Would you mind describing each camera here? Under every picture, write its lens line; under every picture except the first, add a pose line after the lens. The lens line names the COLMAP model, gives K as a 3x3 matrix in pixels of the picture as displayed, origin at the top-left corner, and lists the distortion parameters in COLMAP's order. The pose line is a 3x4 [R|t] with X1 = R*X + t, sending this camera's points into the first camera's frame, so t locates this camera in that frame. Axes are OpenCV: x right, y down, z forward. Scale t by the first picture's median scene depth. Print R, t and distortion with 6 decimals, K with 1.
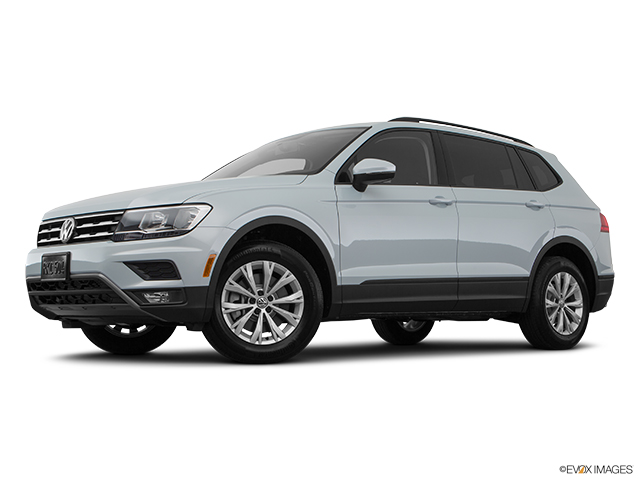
lens RADIAL K [[967.8, 0, 320.8], [0, 967.8, 233.7], [0, 0, 1]] dist [0.109454, 0.000000]
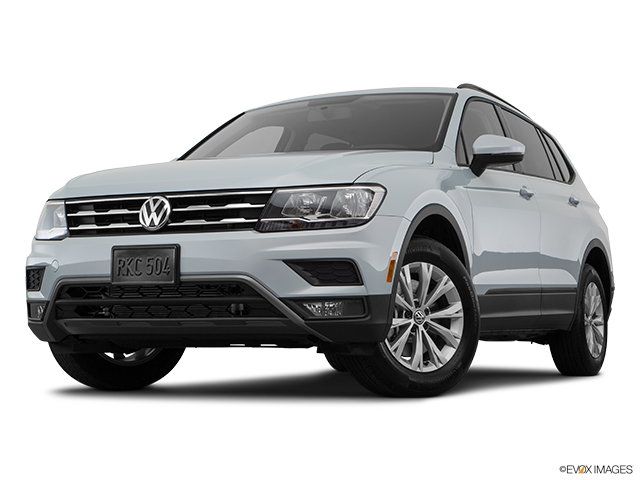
lens RADIAL K [[1249.7, 0, 318.8], [0, 1249.7, 240.6], [0, 0, 1]] dist [0.211735, 0.000000]
pose [[0.927686, 0.026500, 0.372419, -0.488646], [-0.029396, 0.999566, 0.002099, 0.010928], [-0.372202, -0.012895, 0.928062, 0.112496]]
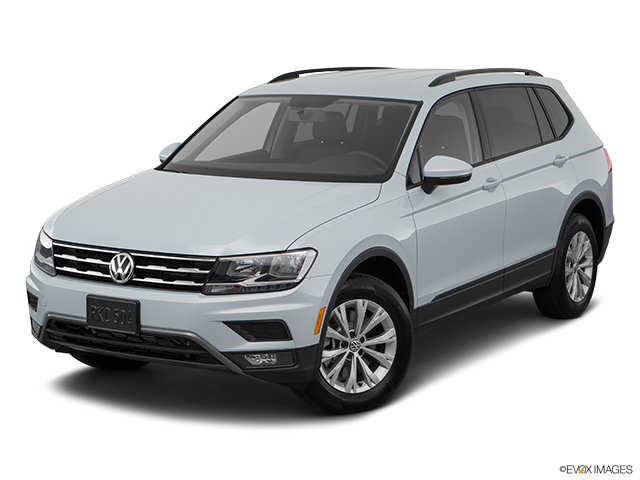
lens RADIAL K [[1335.7, 0, 316.3], [0, 1335.7, 245.5], [0, 0, 1]] dist [0.309529, 0.000000]
pose [[0.962601, -0.037531, 0.268311, -0.407623], [-0.022471, 0.975885, 0.217124, -0.275024], [-0.269989, -0.215033, 0.938545, -0.115491]]
